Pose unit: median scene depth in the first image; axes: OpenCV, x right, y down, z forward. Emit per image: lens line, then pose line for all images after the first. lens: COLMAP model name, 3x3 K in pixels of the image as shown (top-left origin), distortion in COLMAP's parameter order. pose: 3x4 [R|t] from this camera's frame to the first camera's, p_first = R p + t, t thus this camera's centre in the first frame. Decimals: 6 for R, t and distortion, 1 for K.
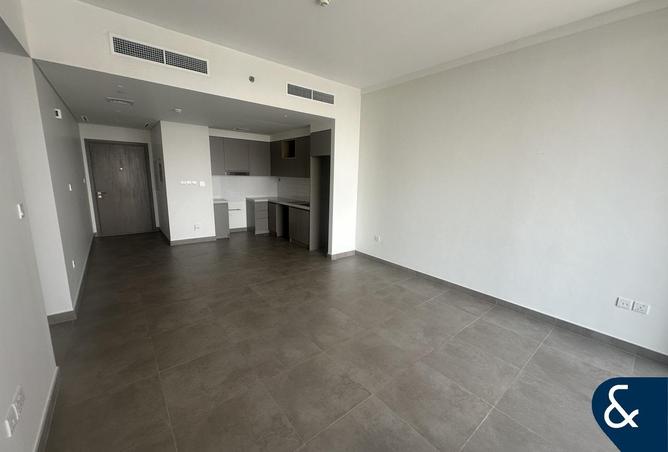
lens RADIAL K [[269.9, 0, 334.0], [0, 269.9, 226.0], [0, 0, 1]] dist [0.000148, 0.000017]
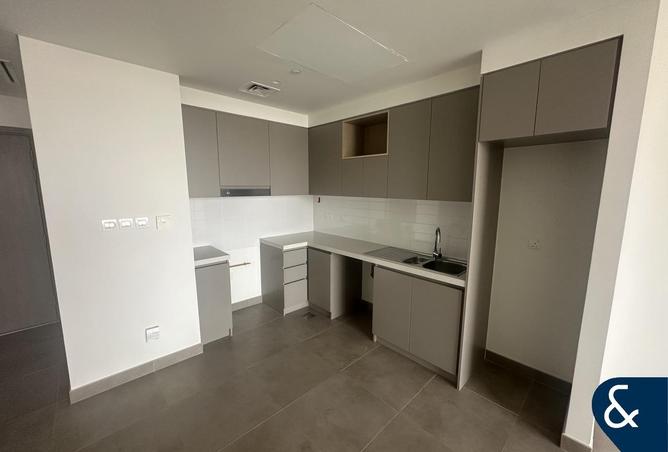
lens RADIAL K [[269.9, 0, 334.0], [0, 269.9, 226.0], [0, 0, 1]] dist [0.000148, 0.000017]
pose [[0.996136, -0.037564, 0.079384, -0.244477], [0.040905, 0.998326, -0.040892, -0.110272], [-0.077715, 0.043981, 0.996005, 0.524235]]
